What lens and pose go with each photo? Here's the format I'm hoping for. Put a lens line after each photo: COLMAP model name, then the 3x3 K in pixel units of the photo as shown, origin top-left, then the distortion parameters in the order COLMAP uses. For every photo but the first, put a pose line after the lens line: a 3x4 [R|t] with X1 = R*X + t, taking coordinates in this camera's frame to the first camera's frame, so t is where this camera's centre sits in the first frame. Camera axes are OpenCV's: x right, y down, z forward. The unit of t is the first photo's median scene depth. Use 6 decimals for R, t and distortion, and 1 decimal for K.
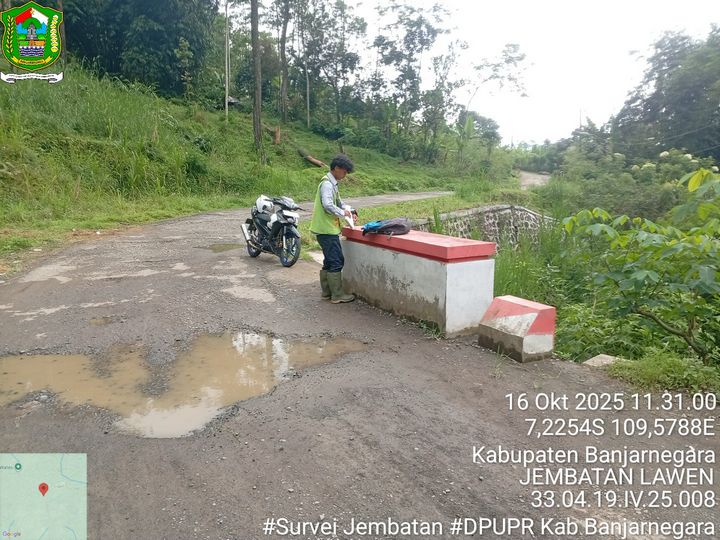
lens RADIAL K [[545.9, 0, 358.5], [0, 545.9, 270.8], [0, 0, 1]] dist [0.070077, -0.164381]
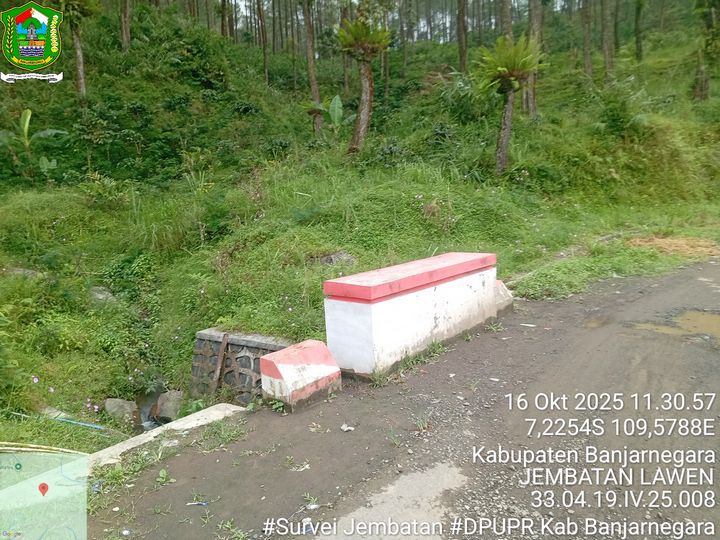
lens RADIAL K [[545.9, 0, 358.5], [0, 545.9, 270.8], [0, 0, 1]] dist [0.070077, -0.164381]
pose [[0.366623, 0.142831, -0.919341, 0.075850], [-0.128720, 0.986429, 0.101922, 0.006913], [0.921422, 0.080971, 0.380033, -0.078208]]
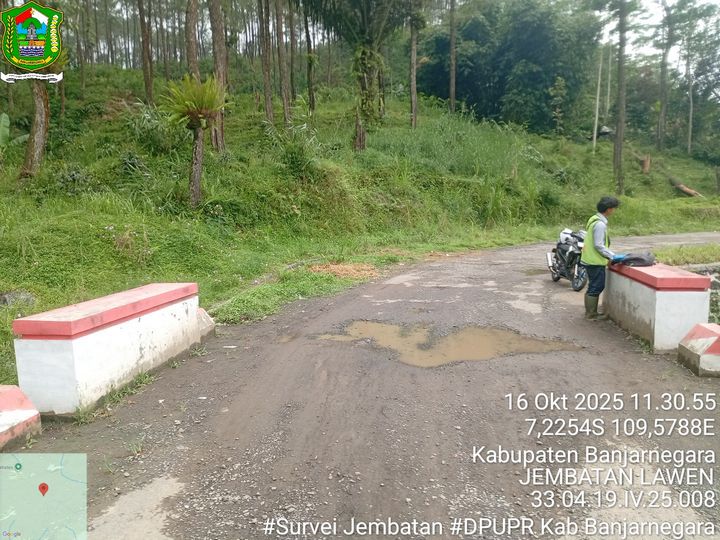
lens RADIAL K [[545.9, 0, 358.5], [0, 545.9, 270.8], [0, 0, 1]] dist [0.070077, -0.164381]
pose [[0.792778, 0.069425, -0.605544, 0.097857], [-0.100150, 0.994826, -0.017060, 0.007621], [0.601227, 0.074171, 0.795629, -0.097270]]
